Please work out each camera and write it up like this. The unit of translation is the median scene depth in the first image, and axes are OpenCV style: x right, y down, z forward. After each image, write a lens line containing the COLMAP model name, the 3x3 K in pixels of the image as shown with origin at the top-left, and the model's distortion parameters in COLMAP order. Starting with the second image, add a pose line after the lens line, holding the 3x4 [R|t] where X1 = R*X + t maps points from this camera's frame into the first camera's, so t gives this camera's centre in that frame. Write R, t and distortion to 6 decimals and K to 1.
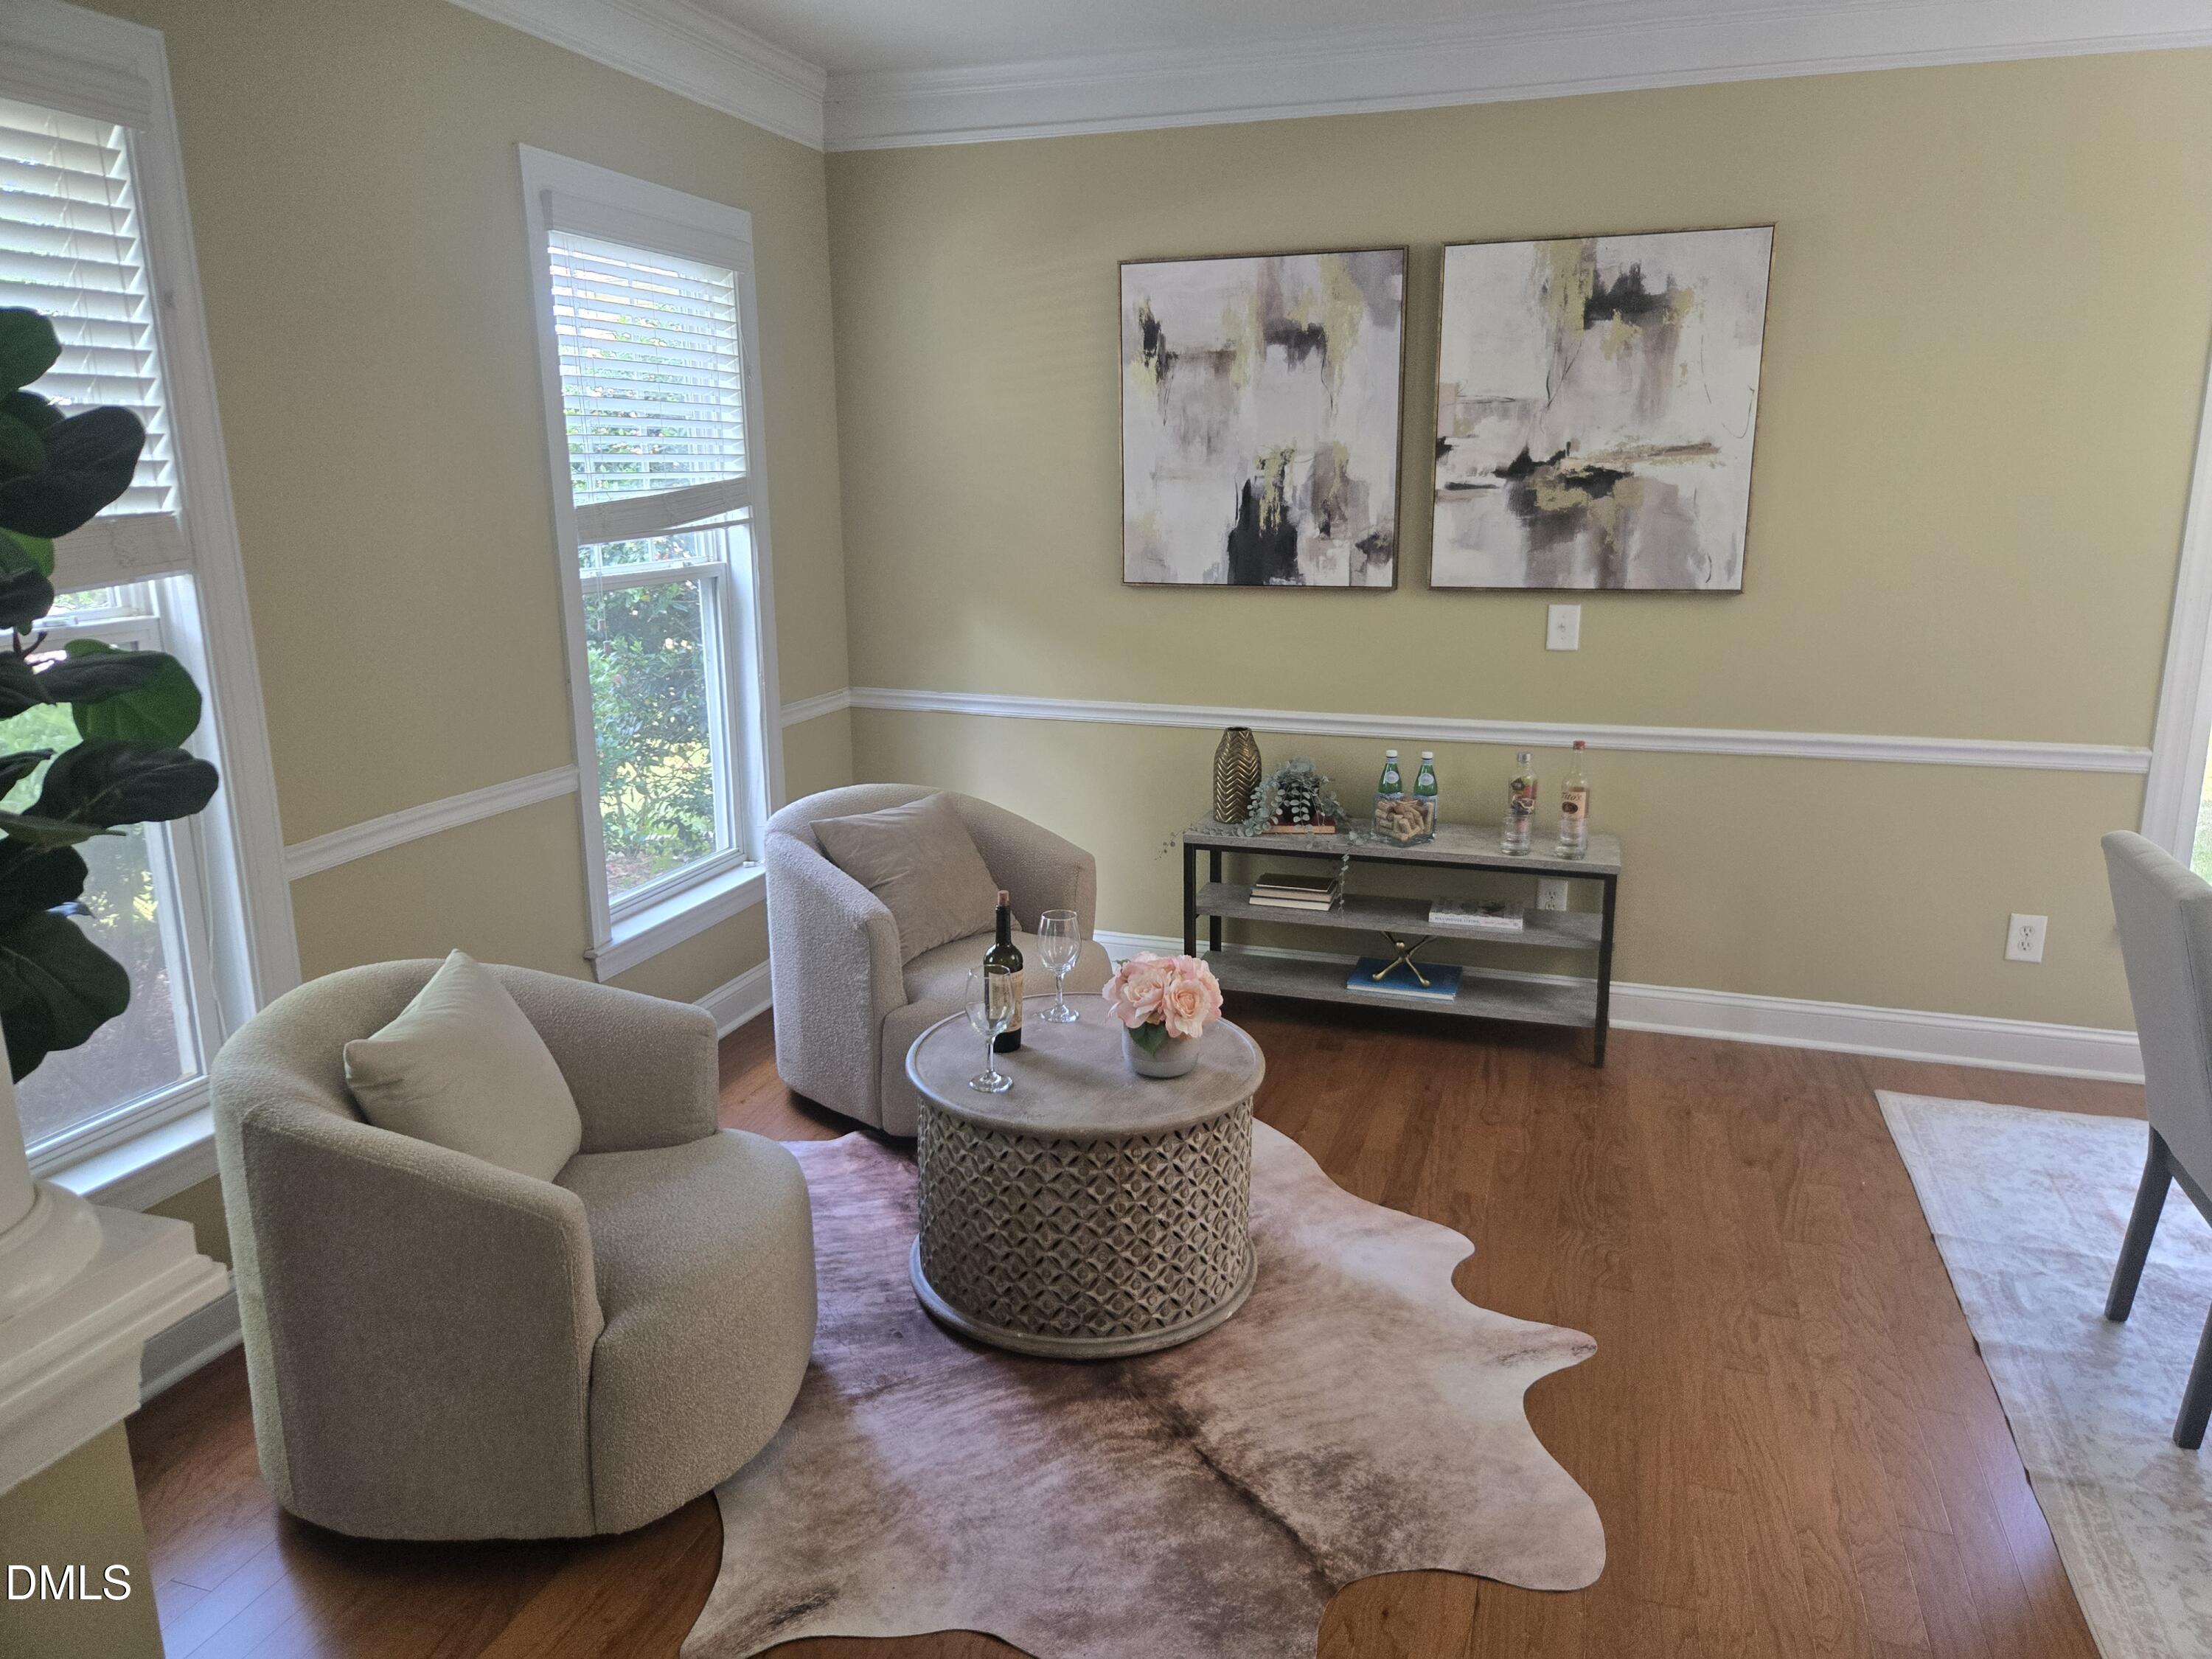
lens RADIAL K [[1475.4, 0, 1078.3], [0, 1475.4, 827.1], [0, 0, 1]] dist [0.069626, -0.053001]
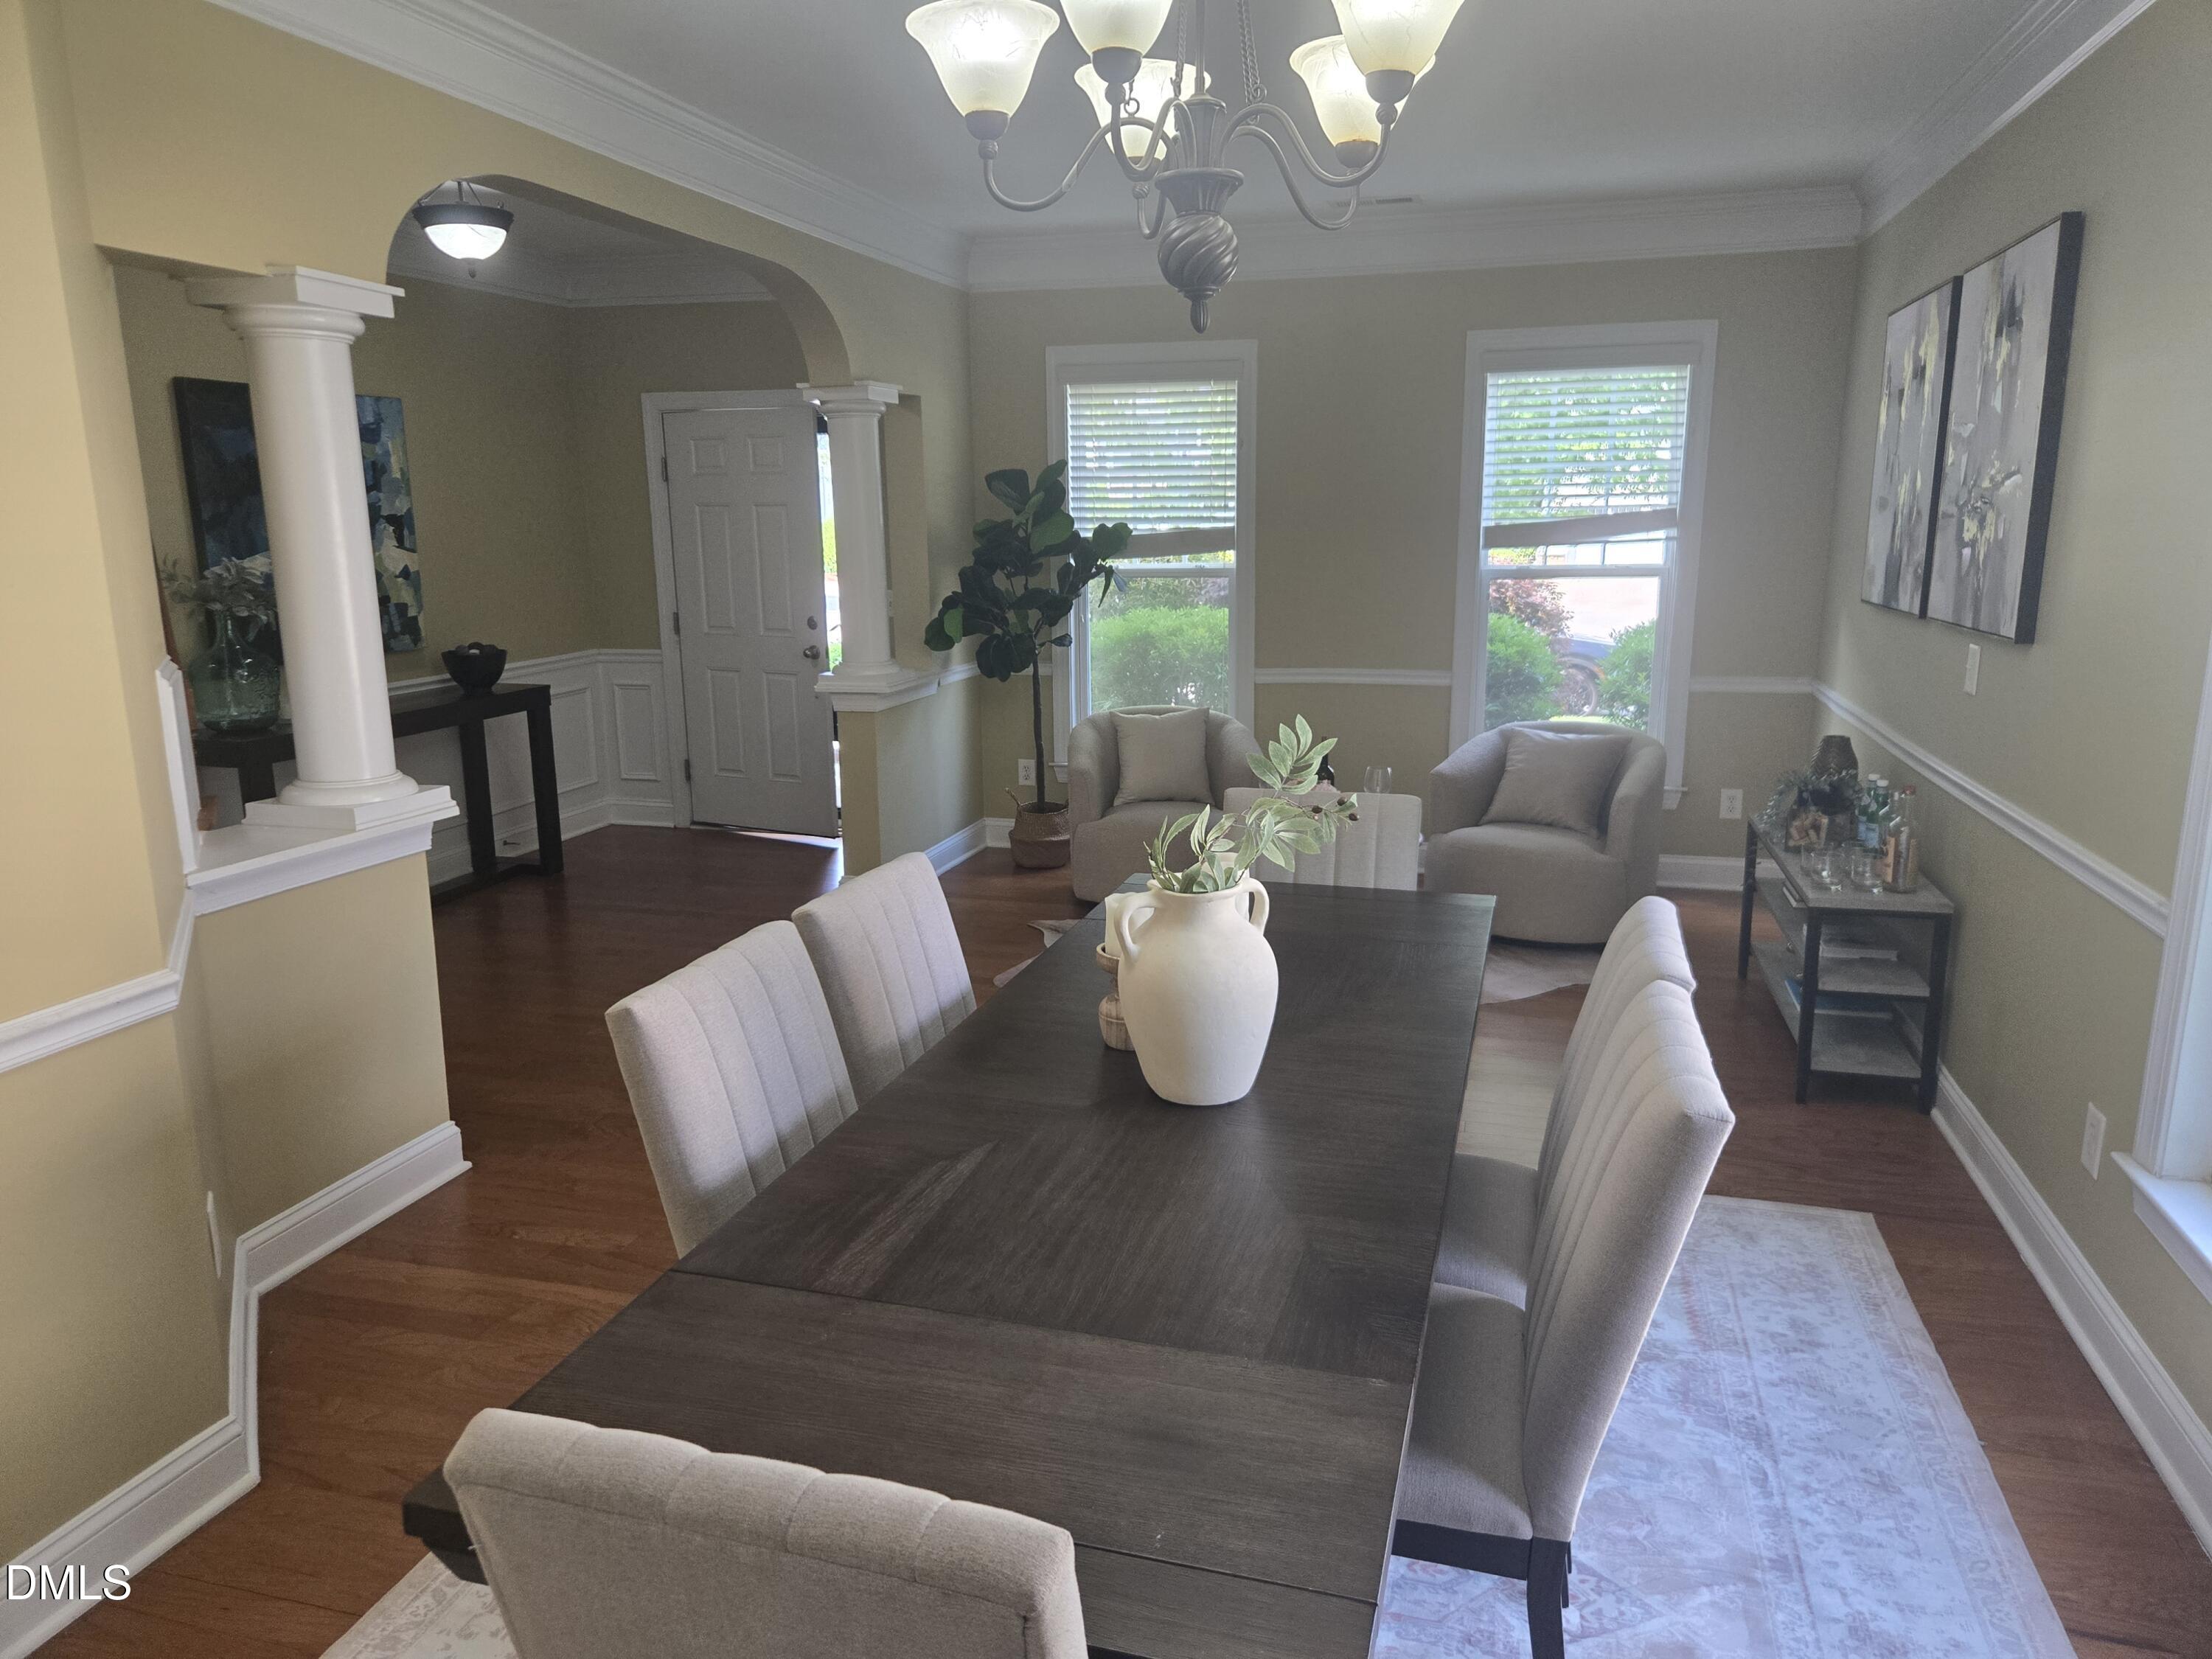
lens RADIAL K [[1475.4, 0, 1078.3], [0, 1475.4, 827.1], [0, 0, 1]] dist [0.069626, -0.053001]
pose [[0.035199, 0.208019, -0.977491, 1.352498], [-0.234304, 0.952554, 0.194275, -0.100615], [0.971526, 0.222192, 0.082269, 0.447363]]
